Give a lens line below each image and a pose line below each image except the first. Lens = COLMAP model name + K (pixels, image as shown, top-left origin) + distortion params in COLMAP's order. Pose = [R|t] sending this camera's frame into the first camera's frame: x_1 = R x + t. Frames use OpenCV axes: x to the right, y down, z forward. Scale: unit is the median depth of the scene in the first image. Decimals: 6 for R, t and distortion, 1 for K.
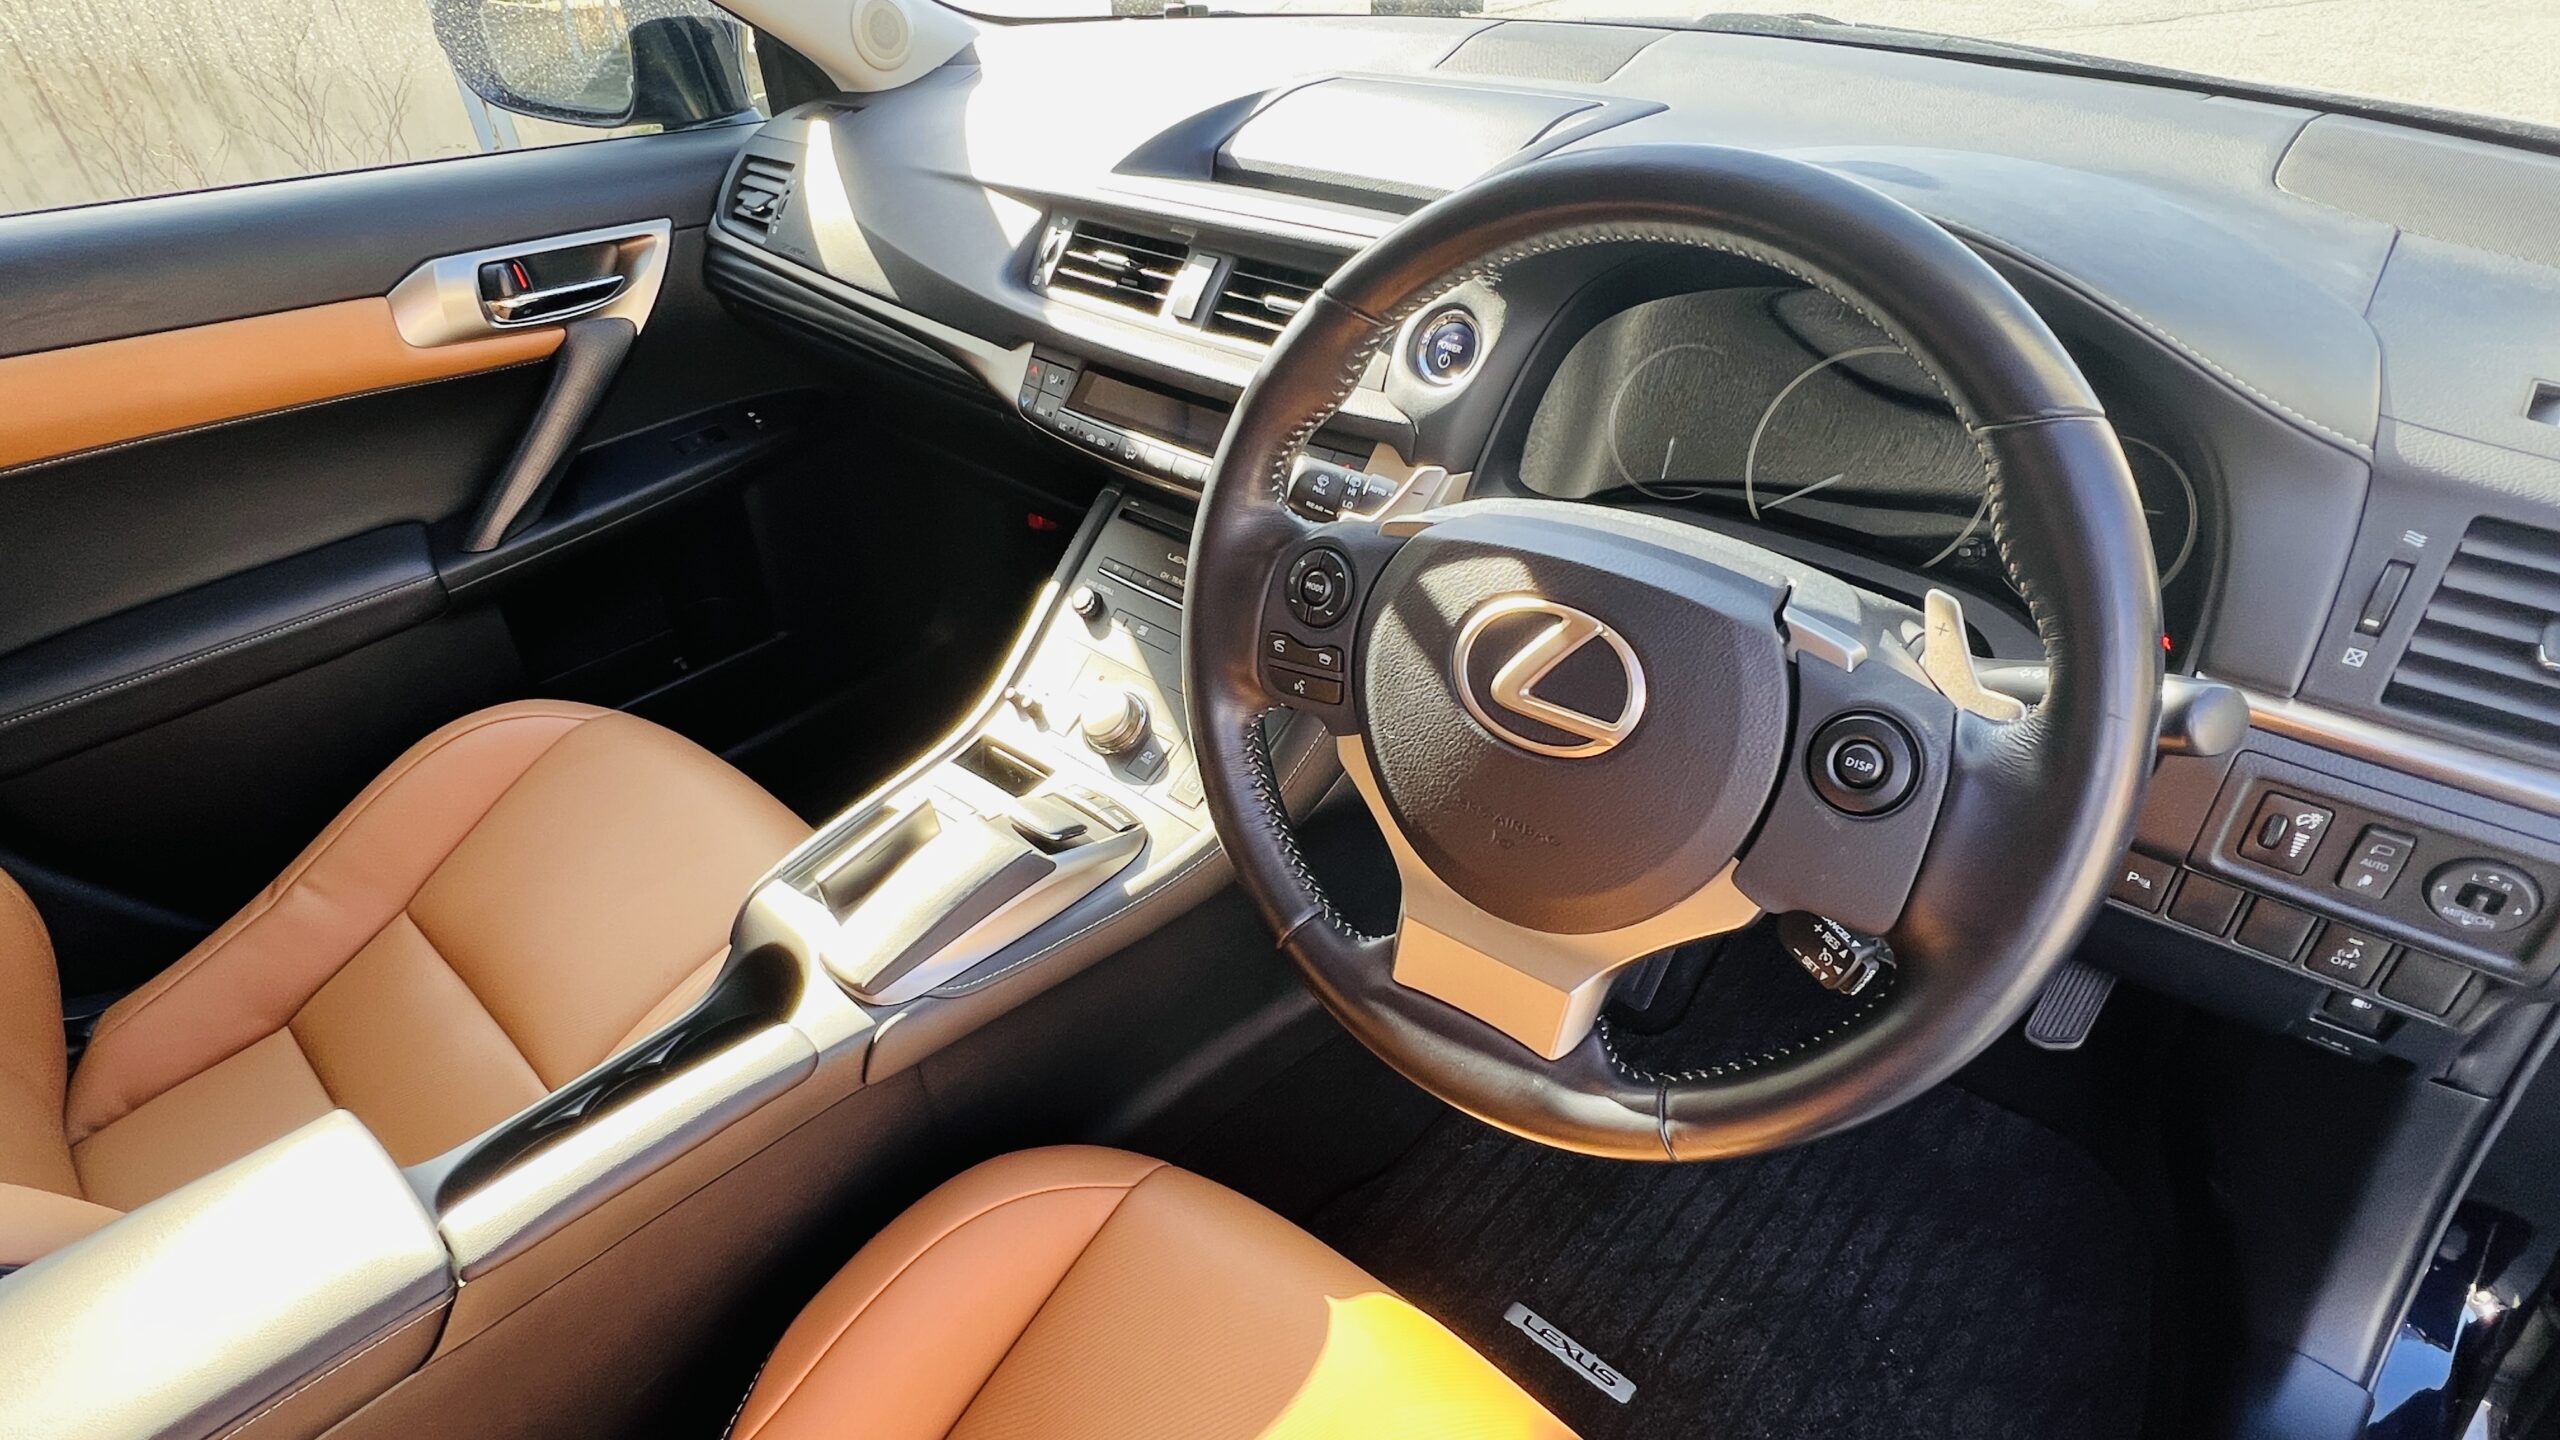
lens RADIAL K [[1325.8, 0, 1280.0], [0, 1325.8, 720.0], [0, 0, 1]] dist [-0.000607, 0.000002]
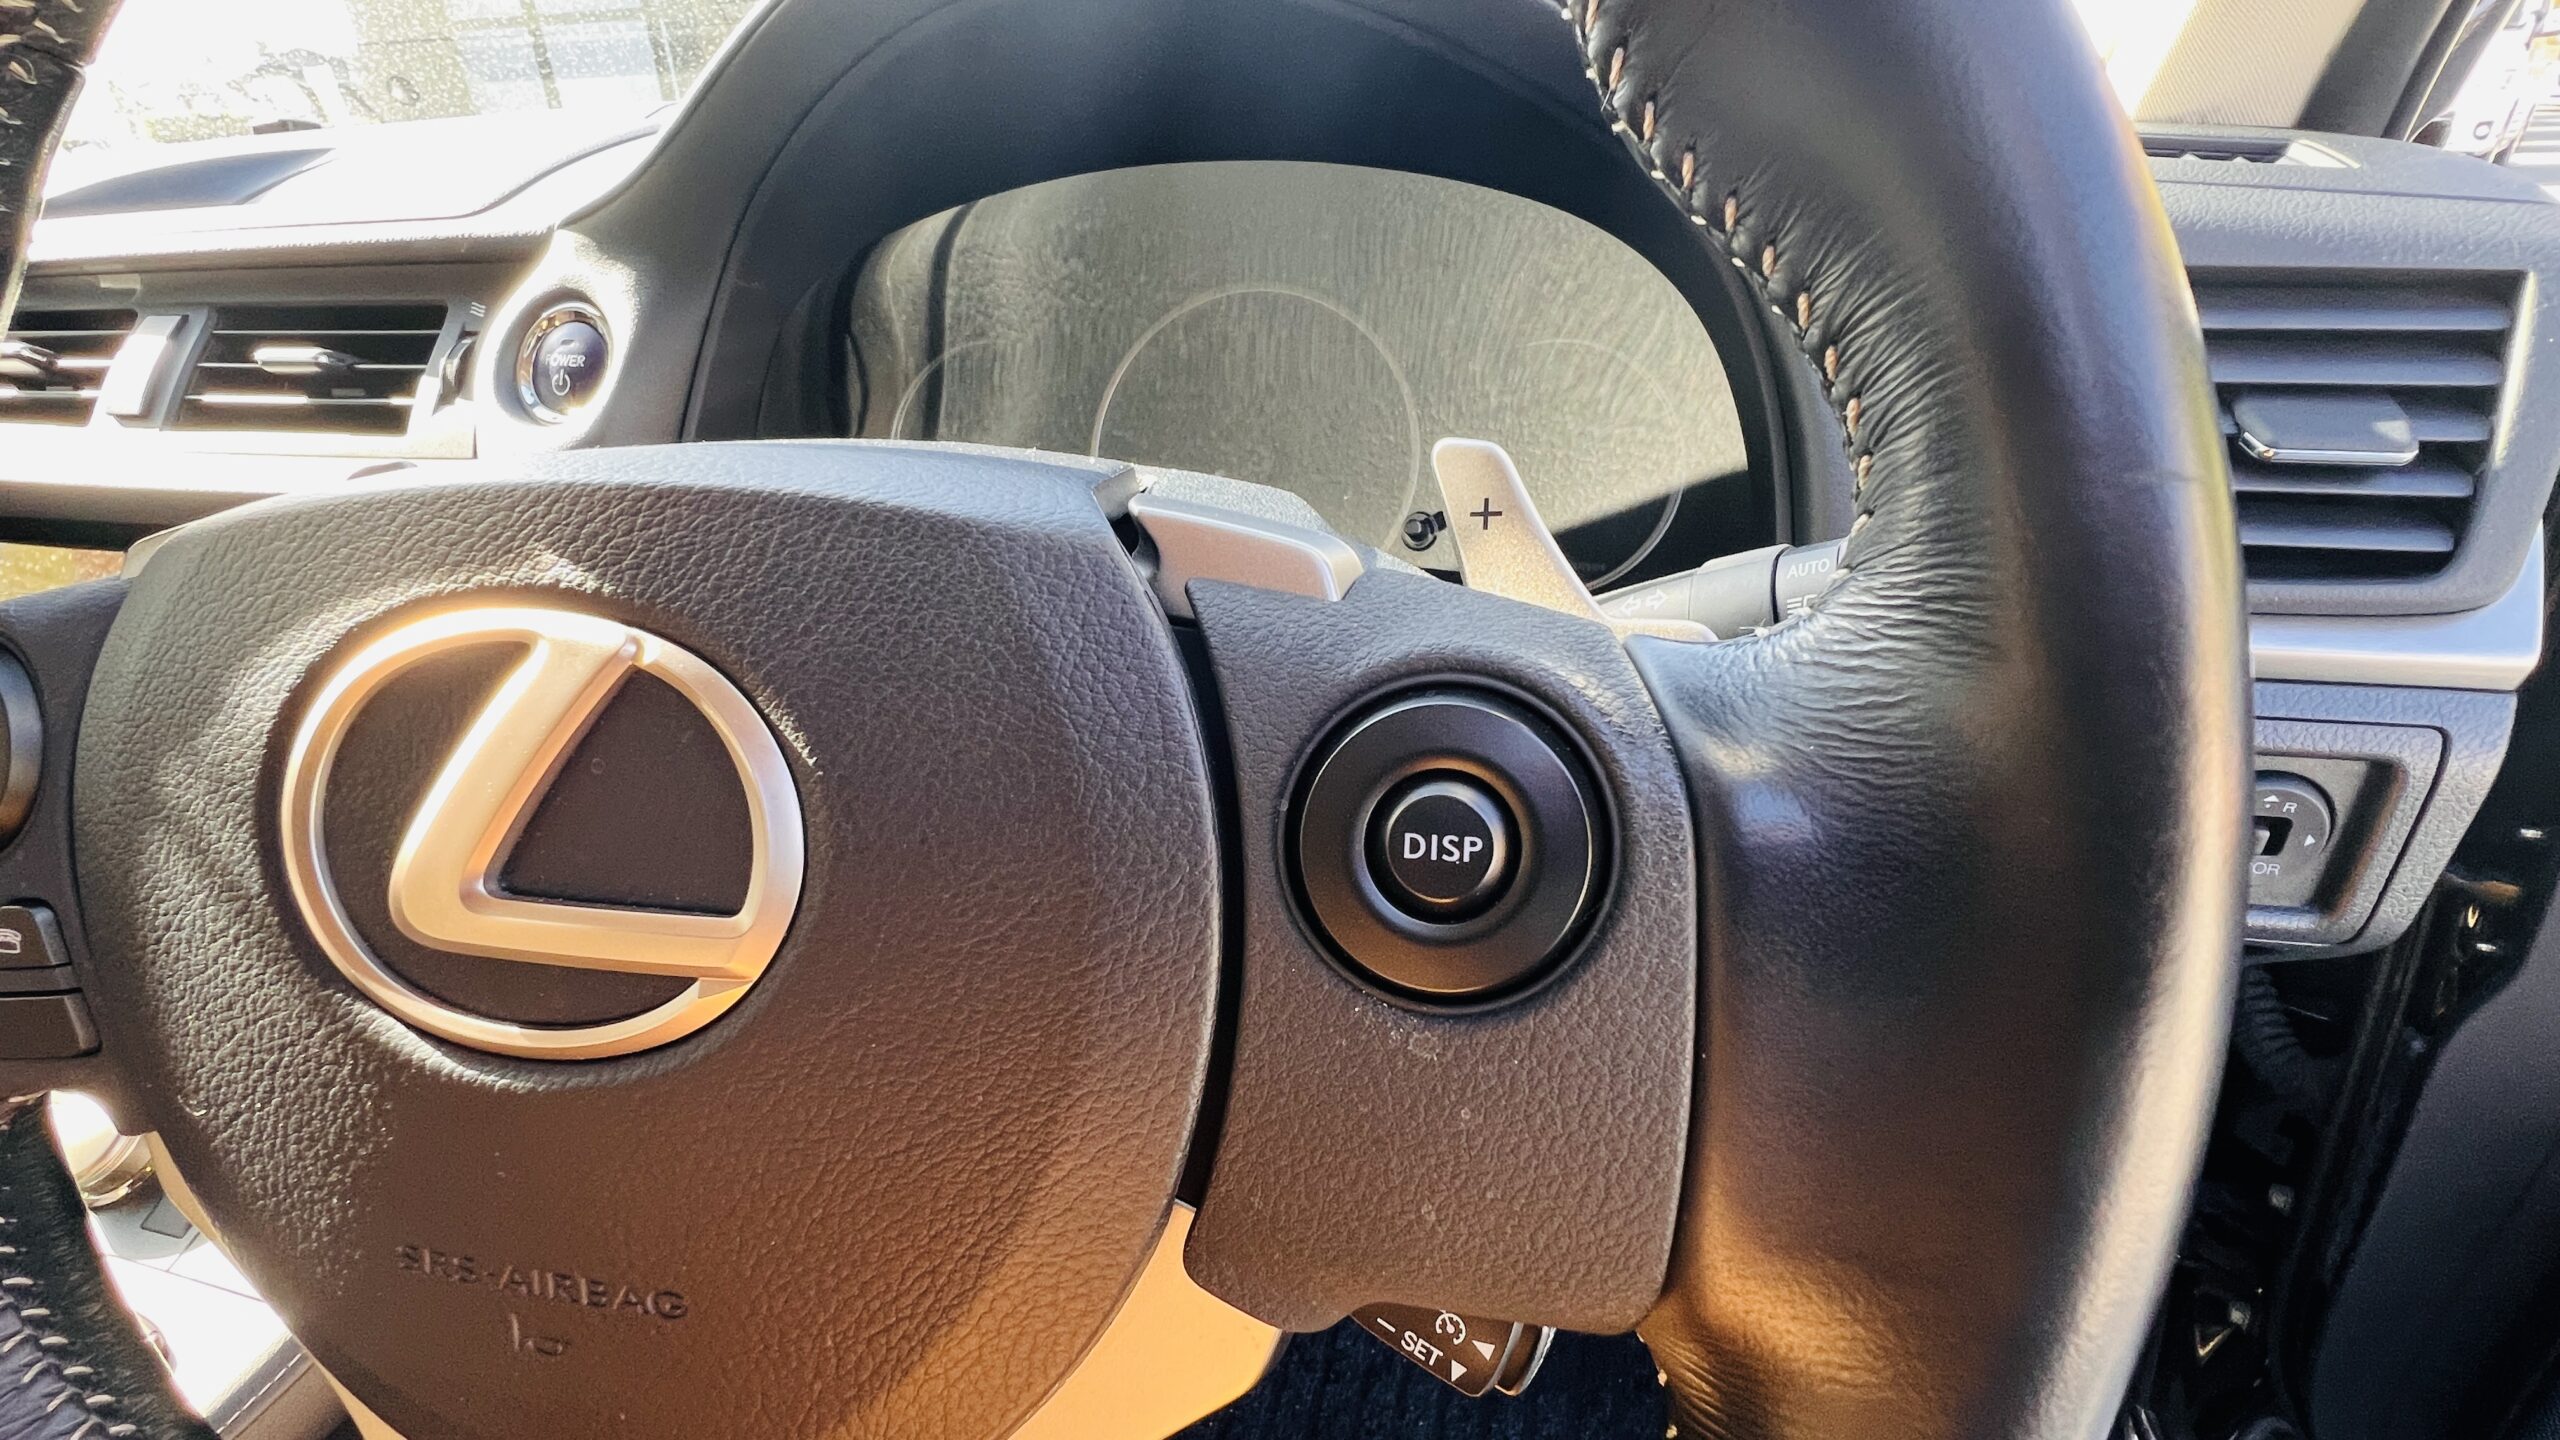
lens RADIAL K [[1168.0, 0, 1272.5], [0, 1168.0, 734.7], [0, 0, 1]] dist [-0.003610, -0.000093]
pose [[0.896886, -0.198534, 0.395197, 0.145289], [0.257841, 0.960733, -0.102521, 0.012716], [-0.359325, 0.193847, 0.912858, 0.372225]]
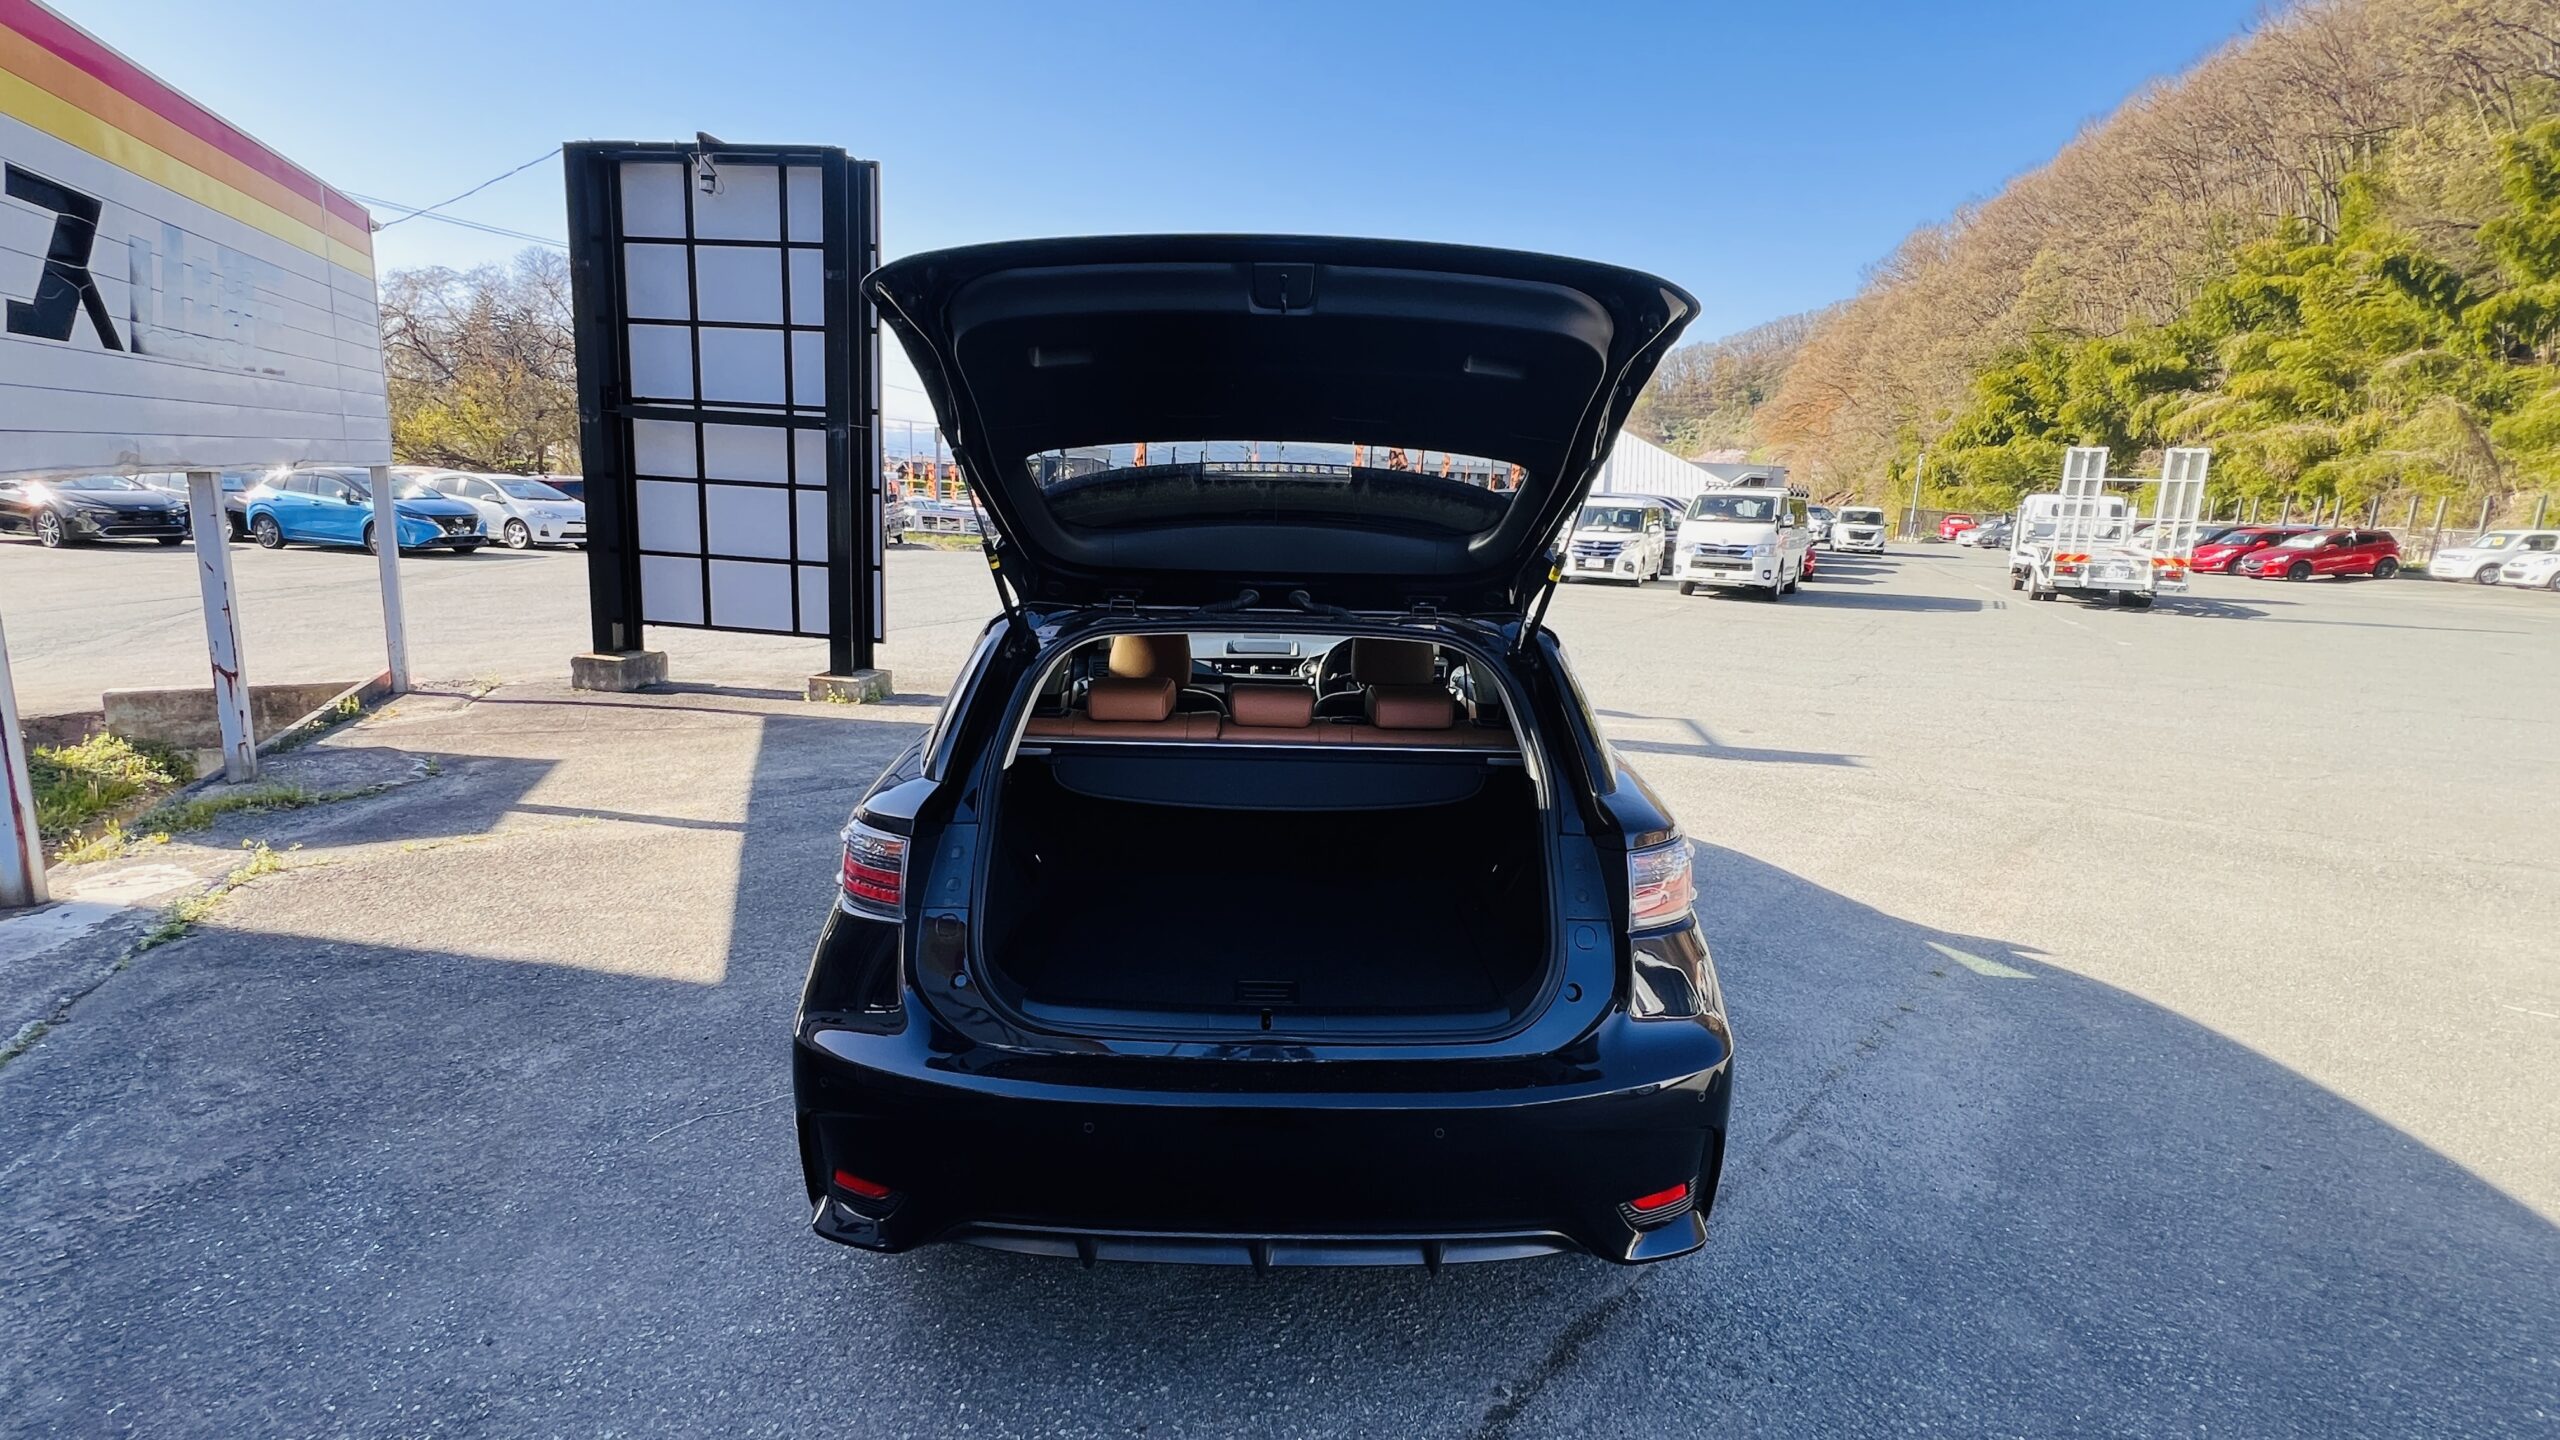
lens RADIAL K [[1160.5, 0, 1281.4], [0, 1160.5, 710.2], [0, 0, 1]] dist [-0.002838, 0.000042]
pose [[0.736794, -0.058503, 0.673582, -3.914497], [0.338790, 0.894100, -0.292928, 1.617440], [-0.585112, 0.444031, 0.678587, -2.922124]]
